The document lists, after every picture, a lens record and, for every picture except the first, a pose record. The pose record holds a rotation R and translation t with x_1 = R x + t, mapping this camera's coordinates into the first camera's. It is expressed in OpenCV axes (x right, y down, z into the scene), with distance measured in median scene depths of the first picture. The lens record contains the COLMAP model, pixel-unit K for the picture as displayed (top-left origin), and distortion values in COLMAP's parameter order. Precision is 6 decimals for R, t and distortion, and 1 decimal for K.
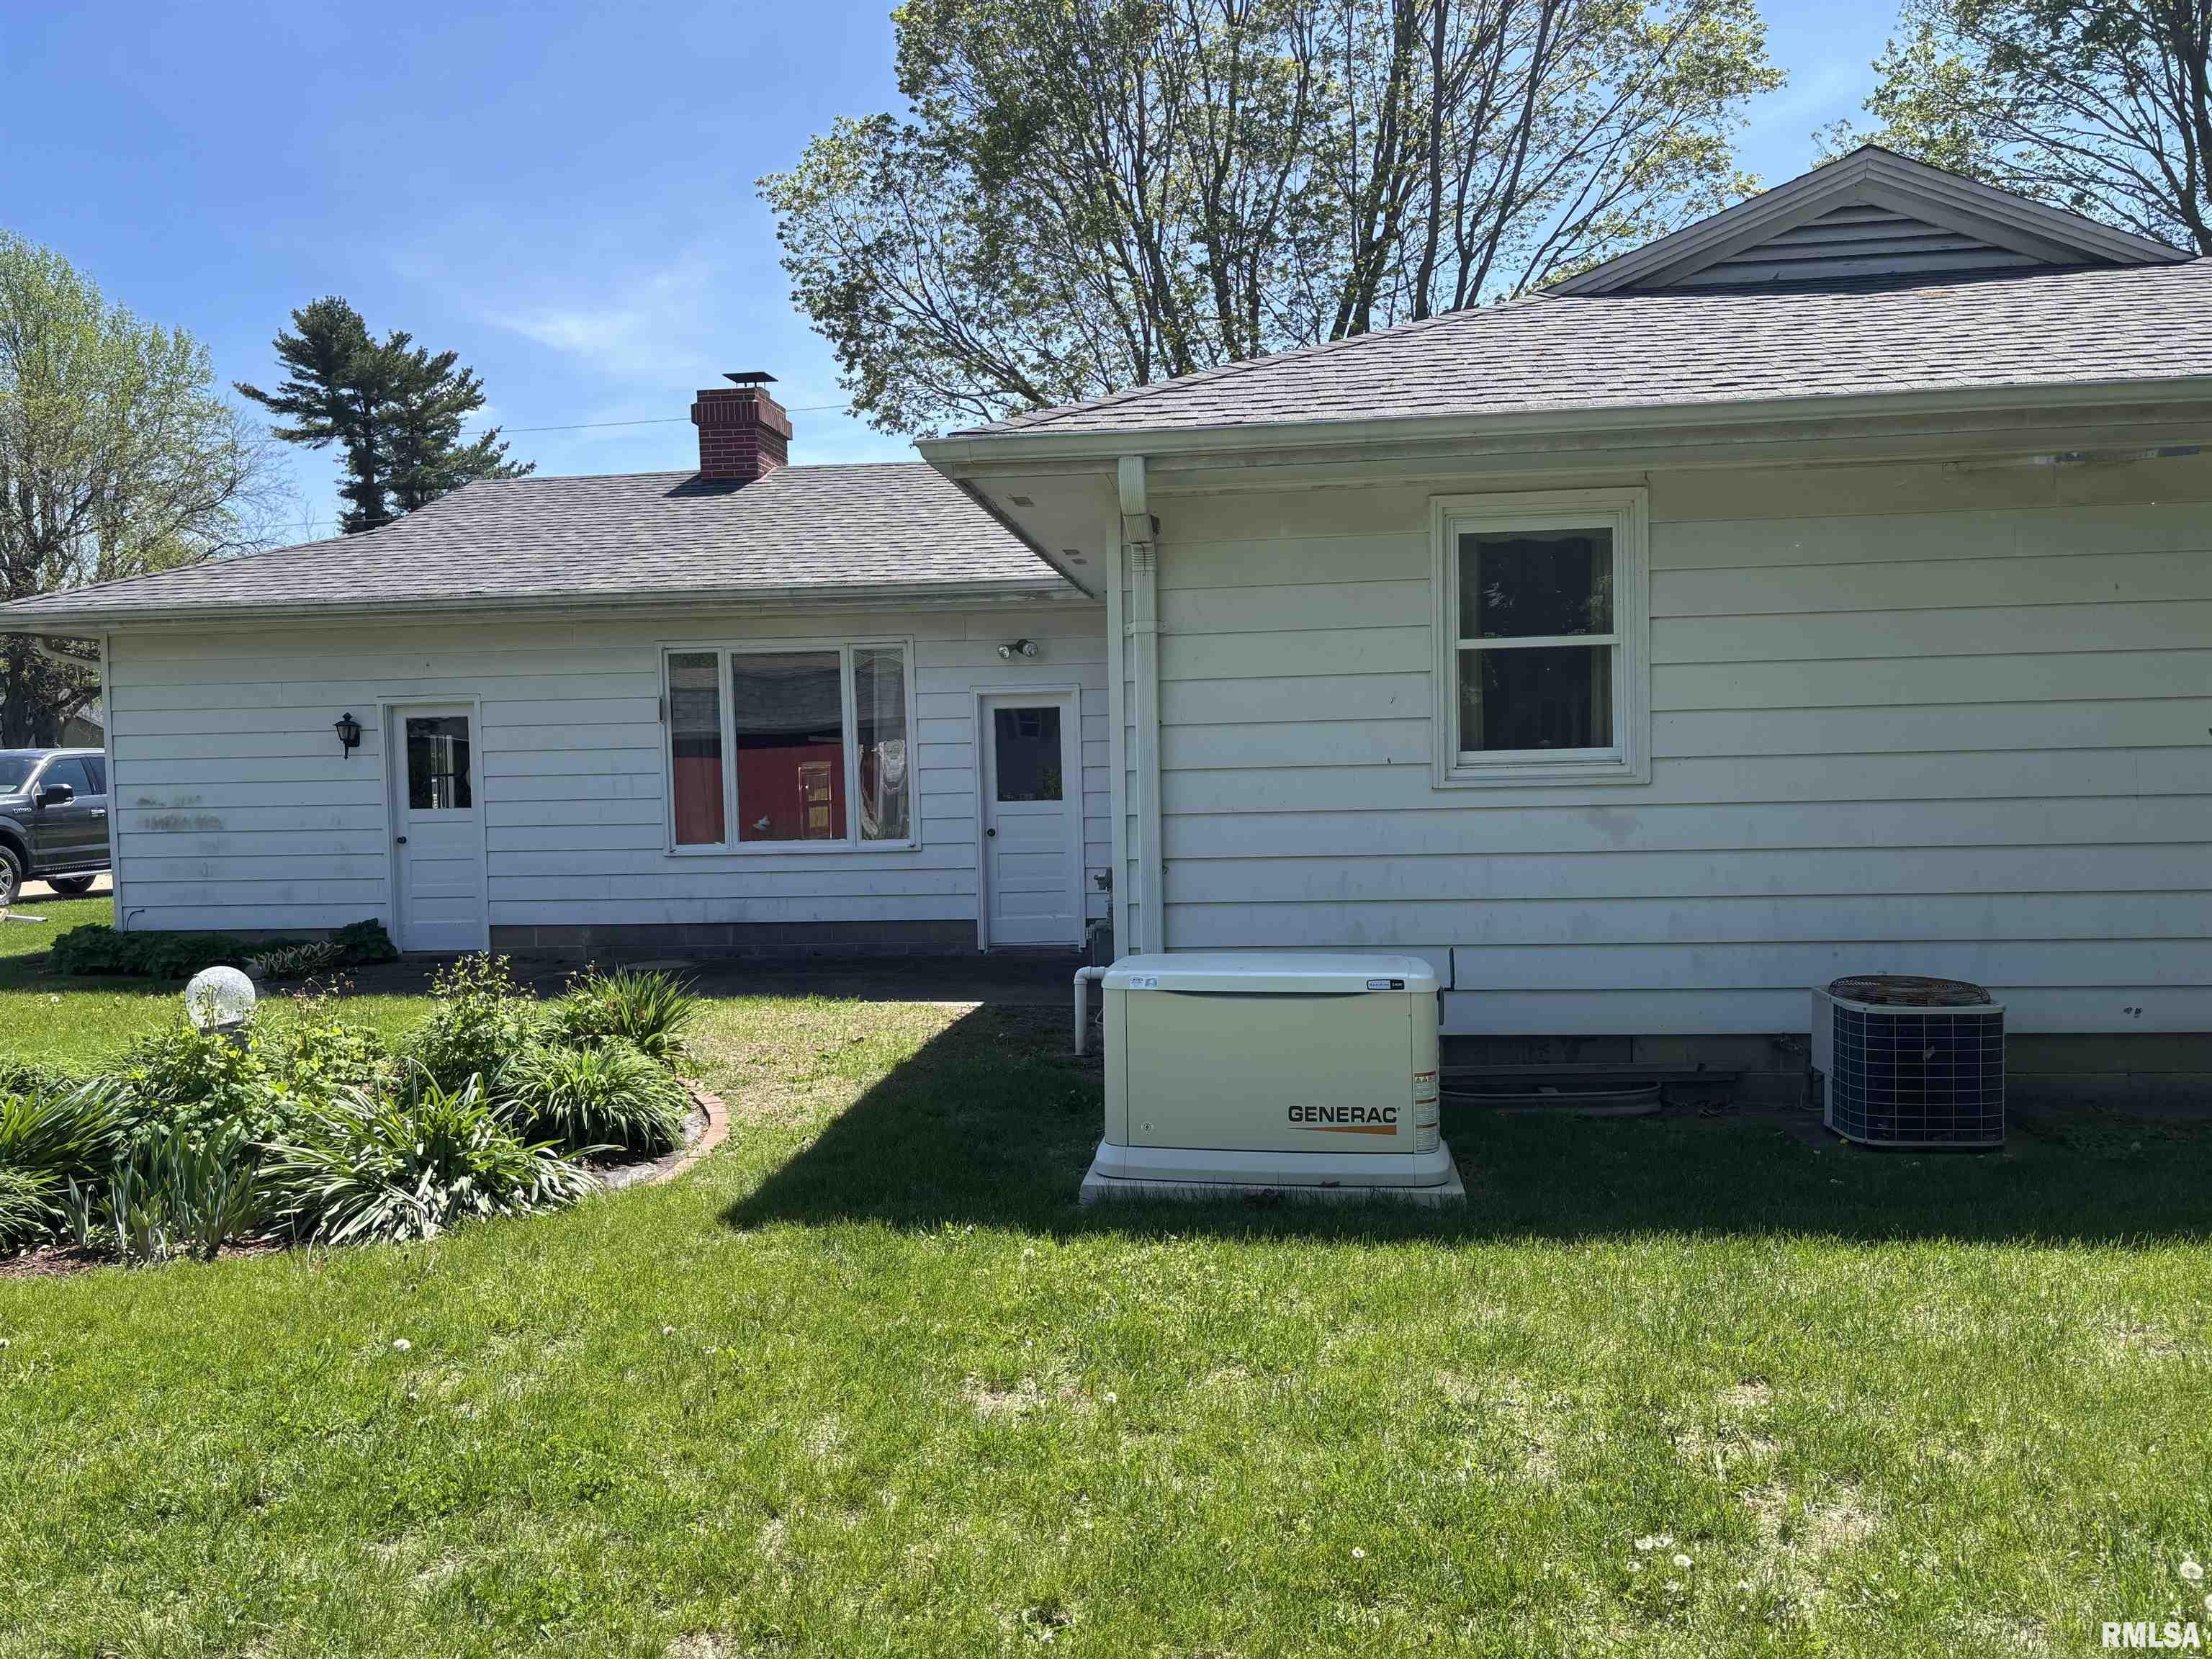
lens RADIAL K [[1652.1, 0, 1101.9], [0, 1652.1, 831.5], [0, 0, 1]] dist [0.046395, -0.005261]
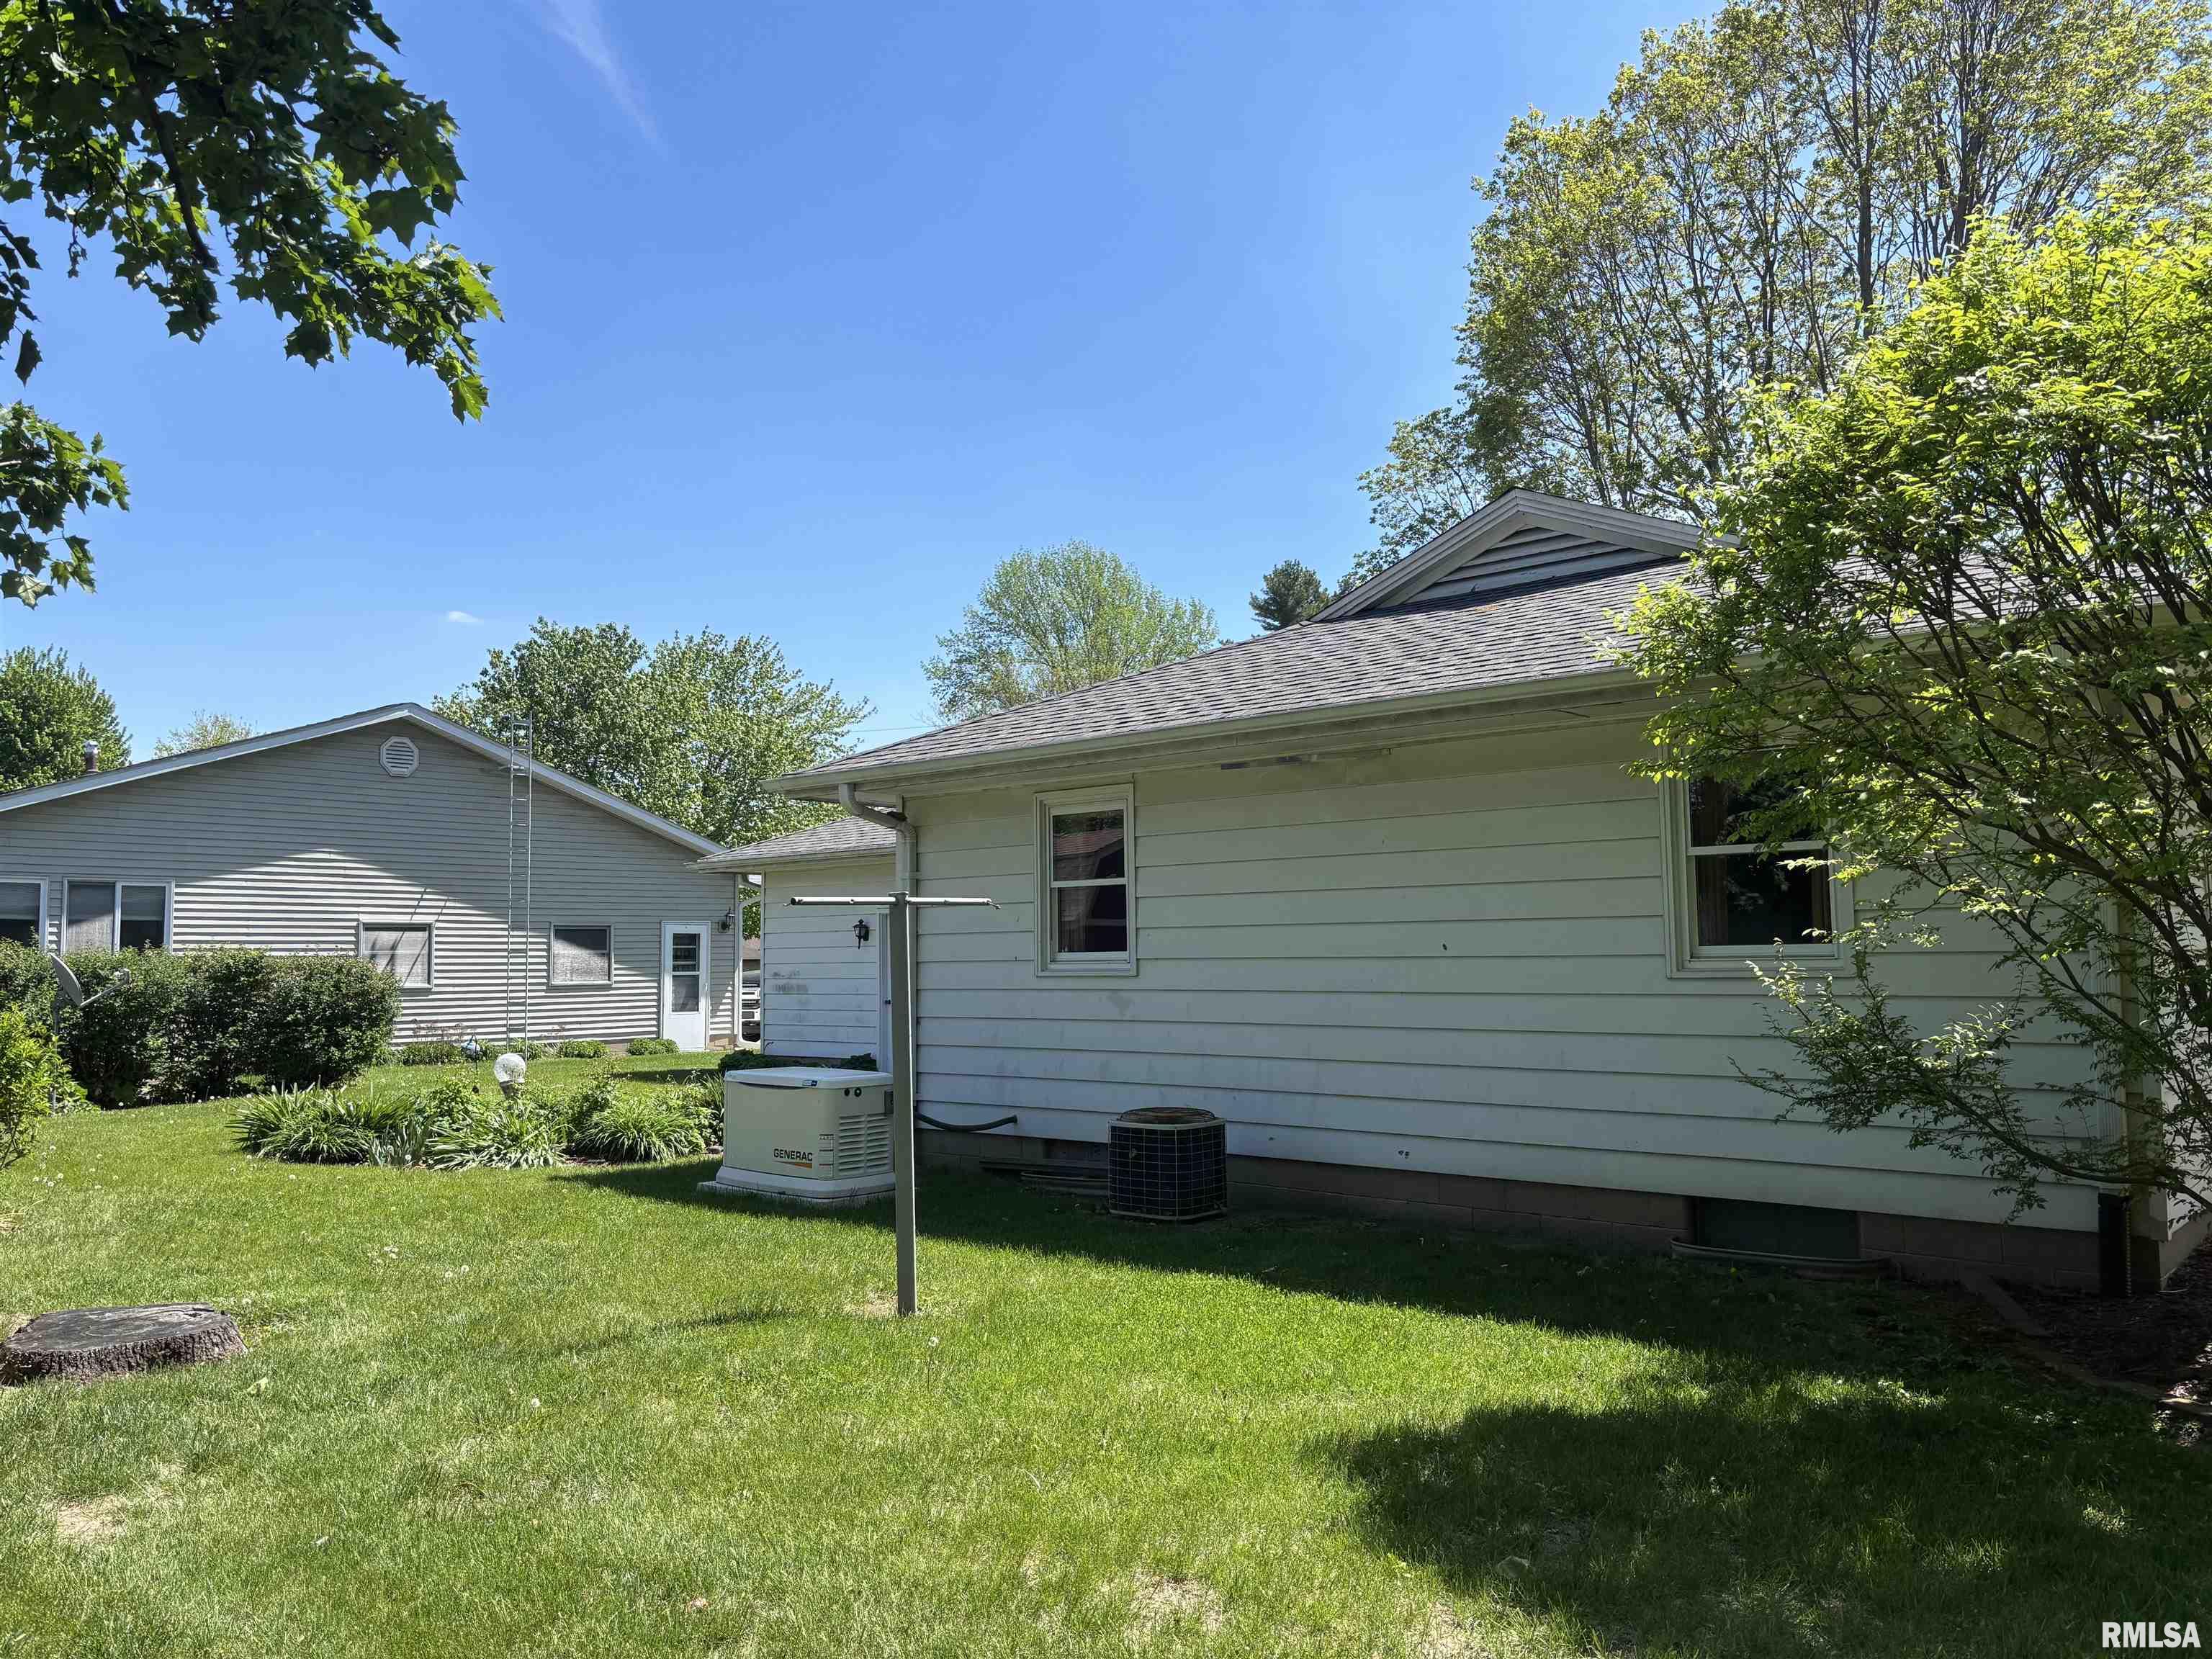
lens RADIAL K [[1652.1, 0, 1101.9], [0, 1652.1, 831.5], [0, 0, 1]] dist [0.046395, -0.005261]
pose [[0.817519, -0.031208, -0.575055, 0.630782], [-0.033461, 0.994270, -0.101528, -0.003173], [0.574929, 0.102243, 0.811790, -0.132372]]
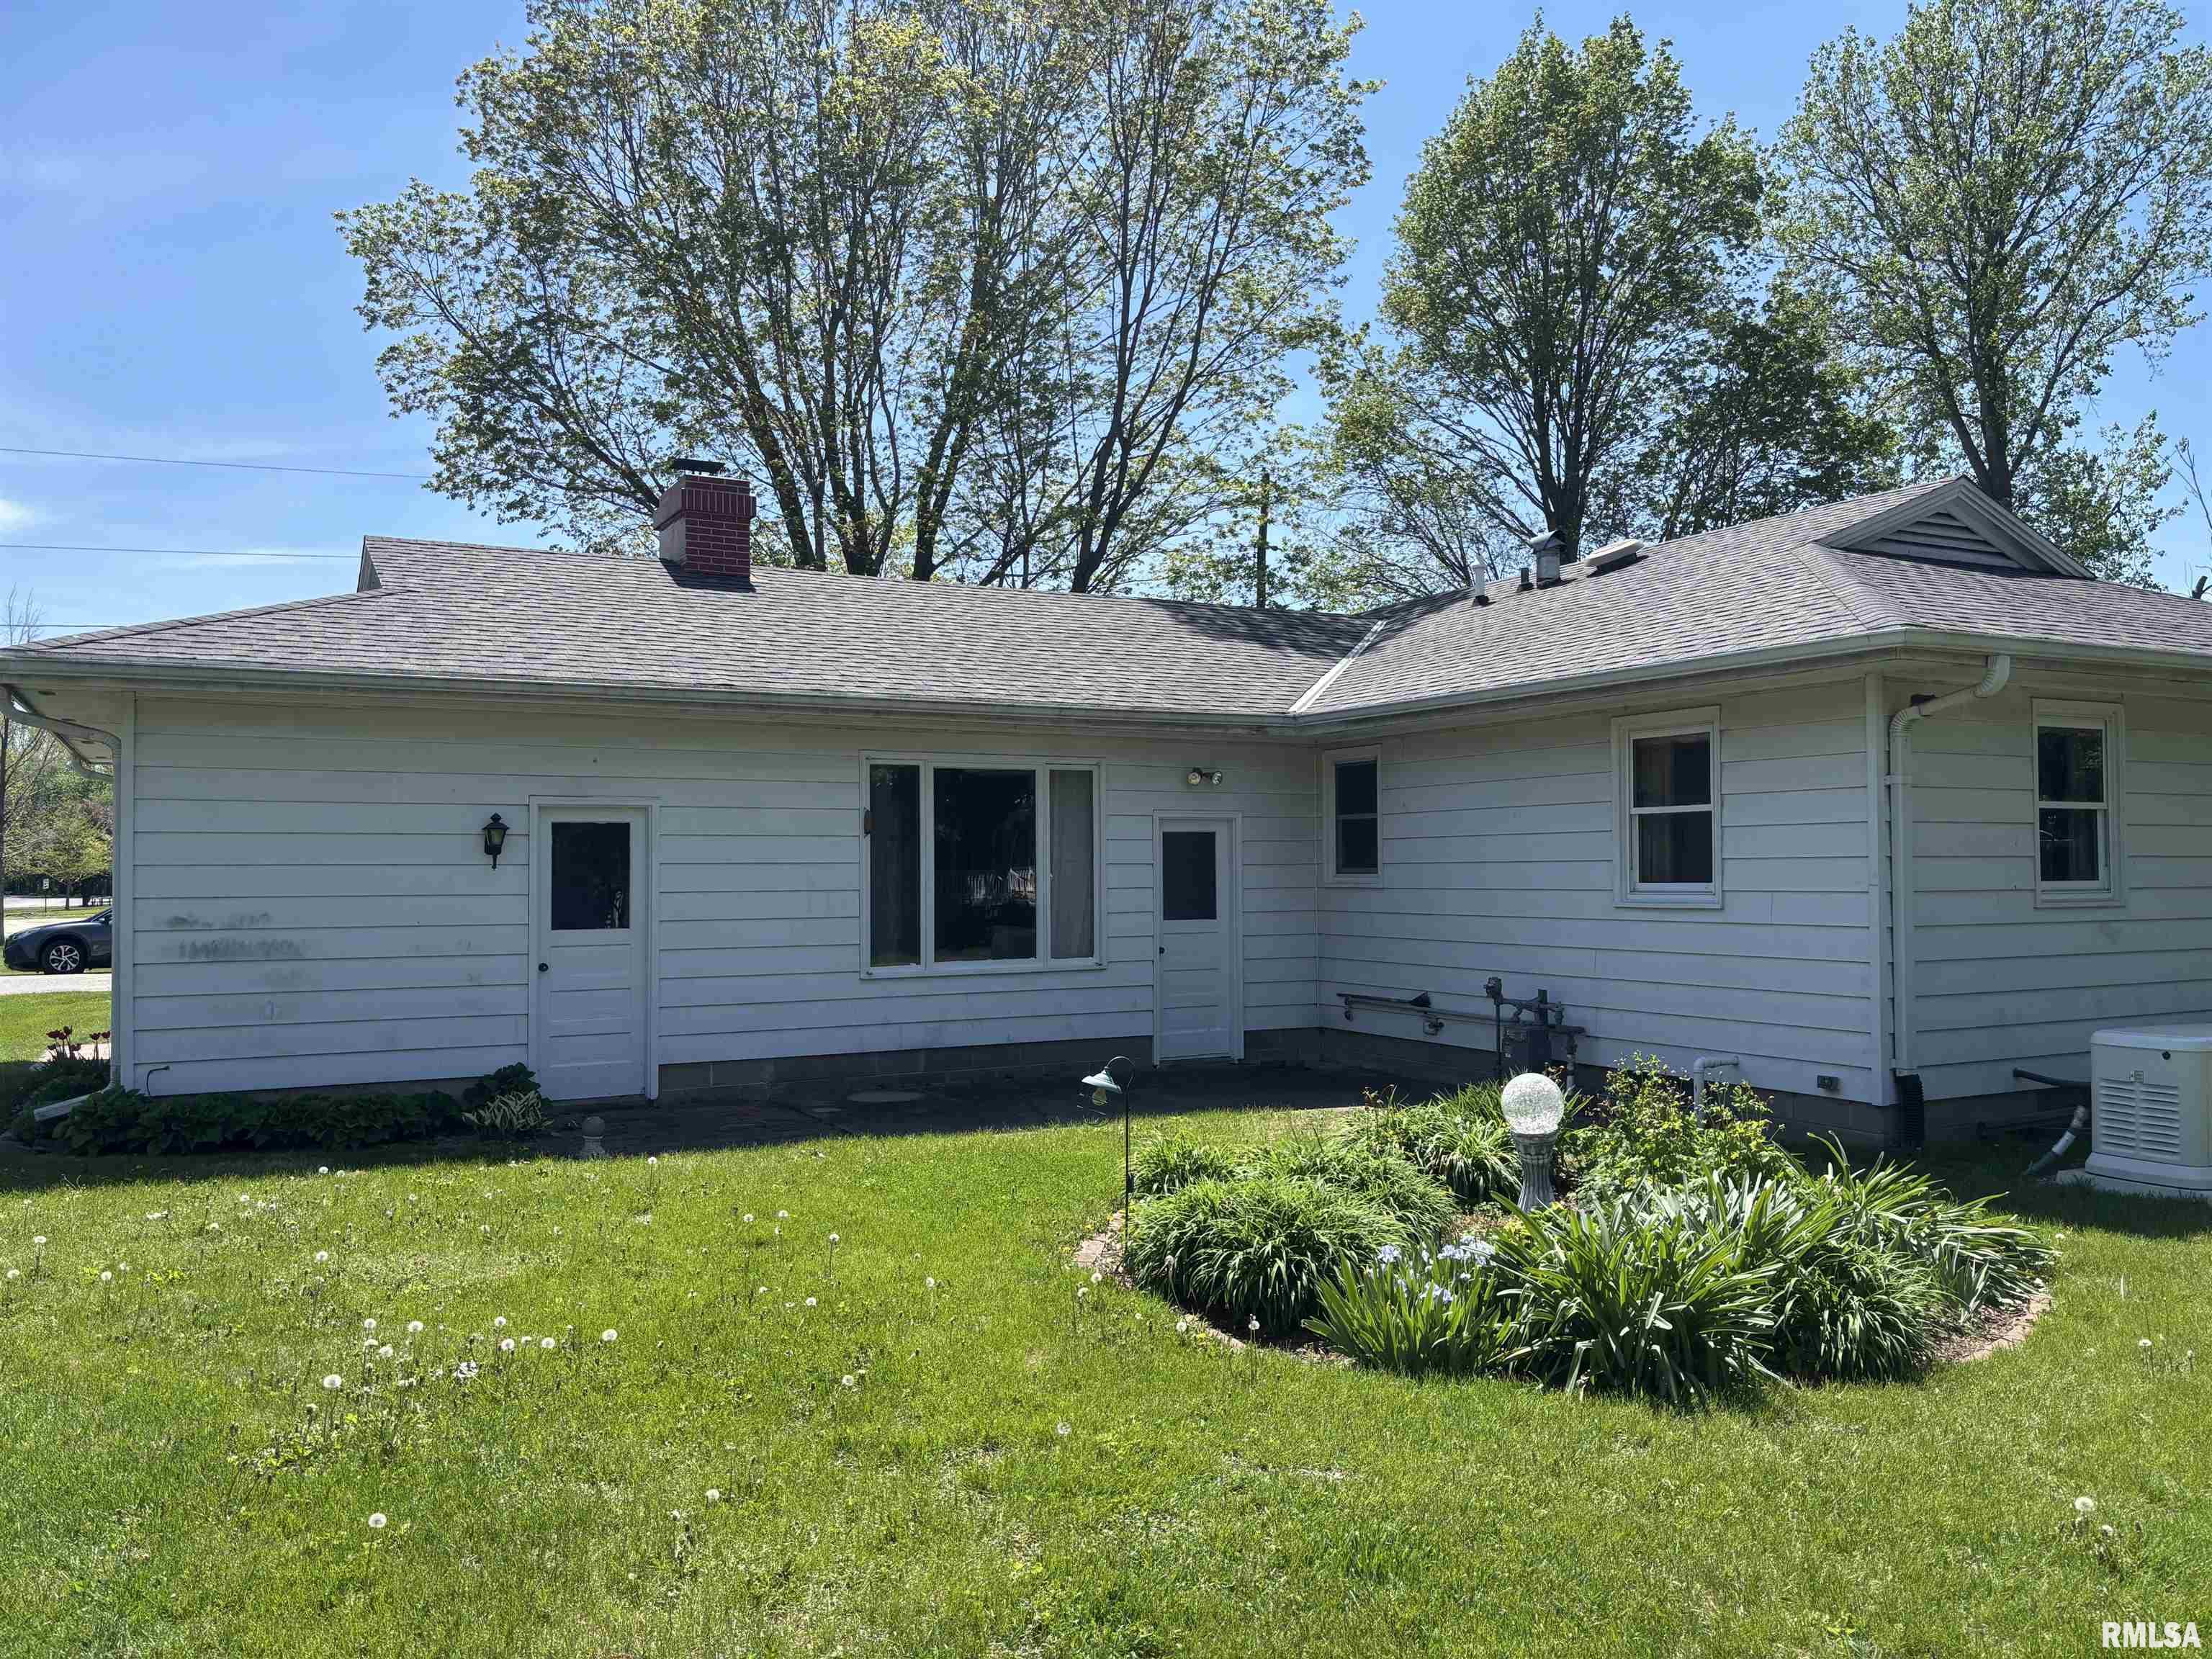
lens RADIAL K [[1652.1, 0, 1101.9], [0, 1652.1, 831.5], [0, 0, 1]] dist [0.046395, -0.005261]
pose [[0.824636, 0.032077, 0.564753, -0.682204], [0.011748, 0.997204, -0.073794, 0.002396], [-0.565541, 0.067488, 0.821954, 0.154819]]
